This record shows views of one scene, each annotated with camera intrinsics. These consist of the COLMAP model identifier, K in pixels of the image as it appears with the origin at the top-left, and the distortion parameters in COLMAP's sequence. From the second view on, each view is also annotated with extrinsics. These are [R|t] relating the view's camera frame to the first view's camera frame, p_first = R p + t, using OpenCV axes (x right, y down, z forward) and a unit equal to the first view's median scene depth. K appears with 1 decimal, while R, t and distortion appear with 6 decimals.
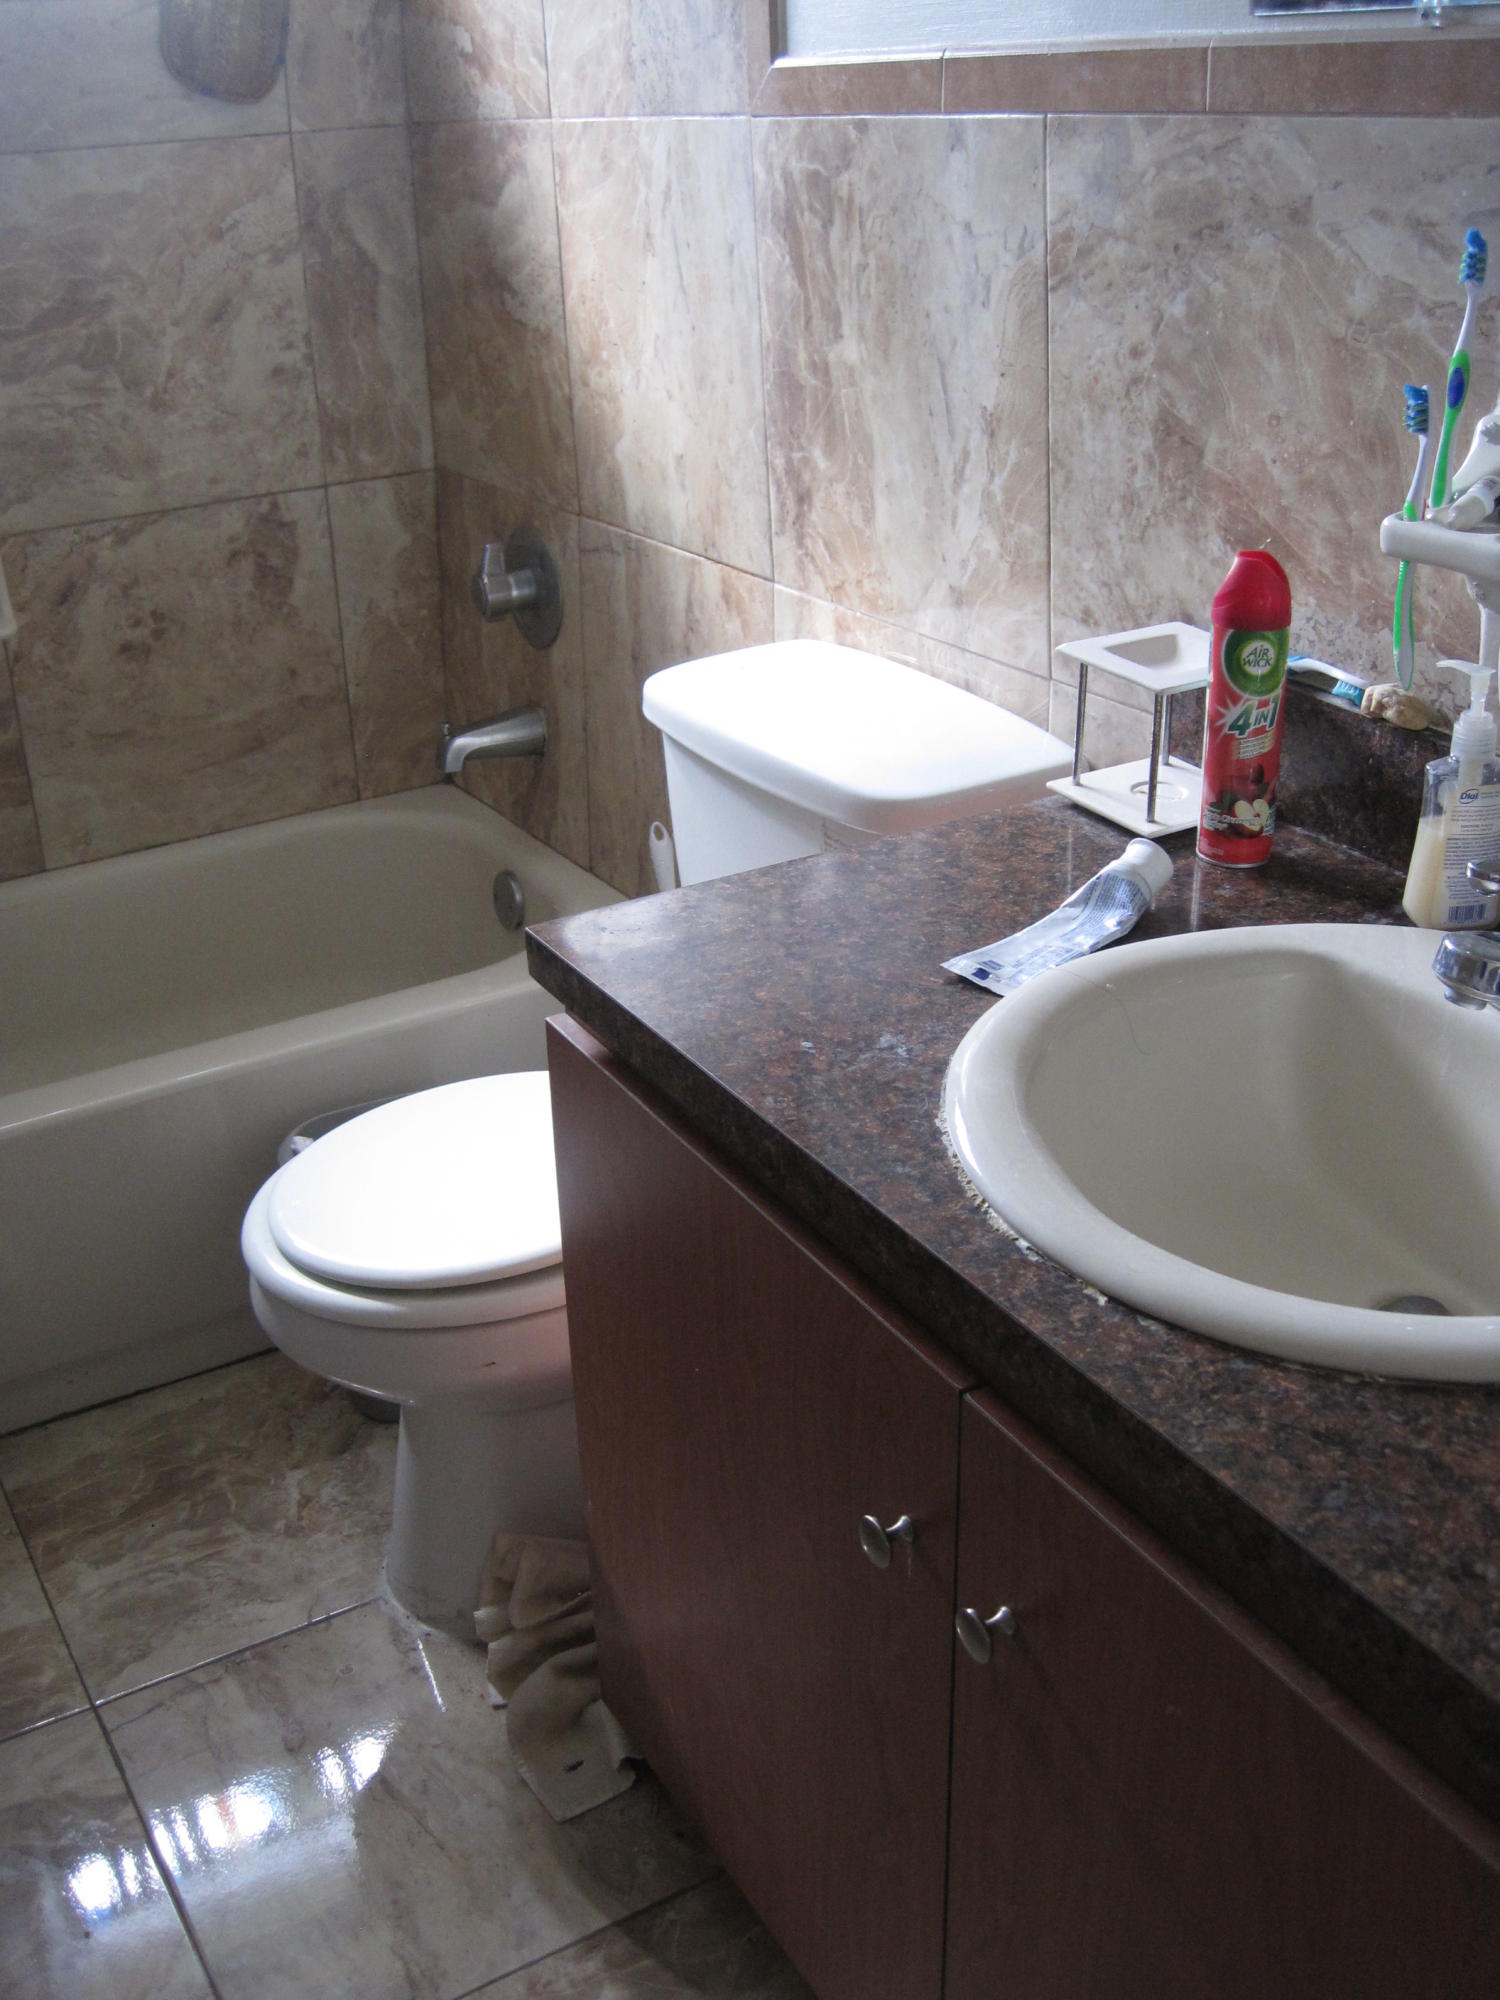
lens RADIAL K [[2063.6, 0, 761.4], [0, 2063.6, 1010.3], [0, 0, 1]] dist [-0.179945, 0.155056]
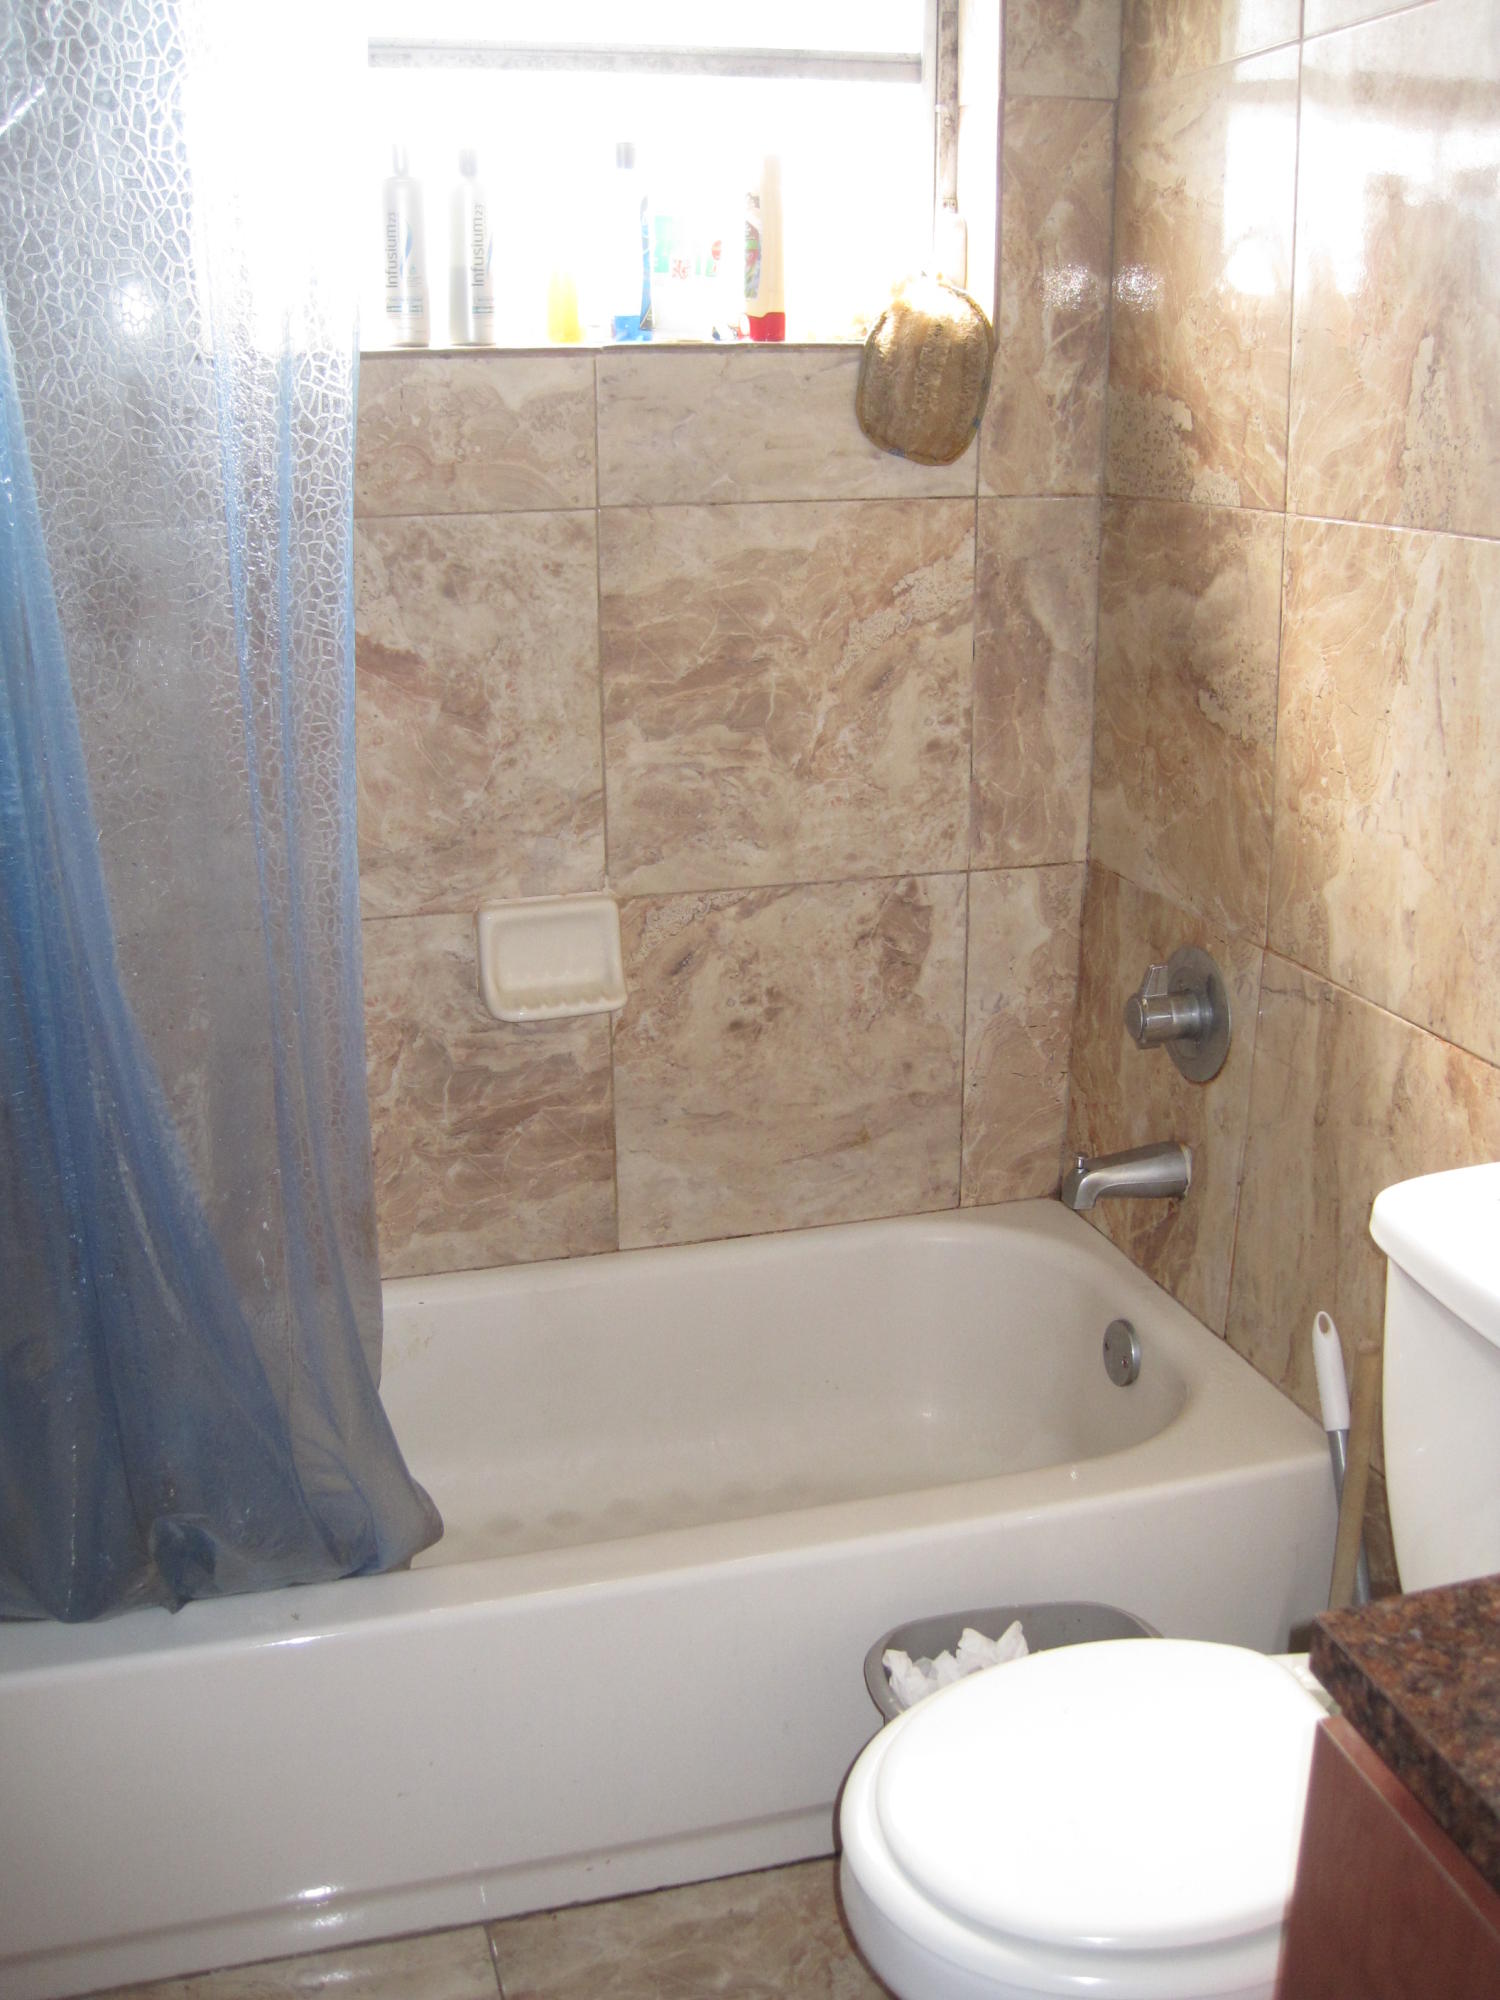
lens RADIAL K [[2063.6, 0, 761.4], [0, 2063.6, 1010.3], [0, 0, 1]] dist [-0.179945, 0.155056]
pose [[0.966819, 0.099098, -0.235459, -0.098873], [-0.129729, 0.984461, -0.118348, -0.091800], [0.220072, 0.144967, 0.964652, 0.111059]]
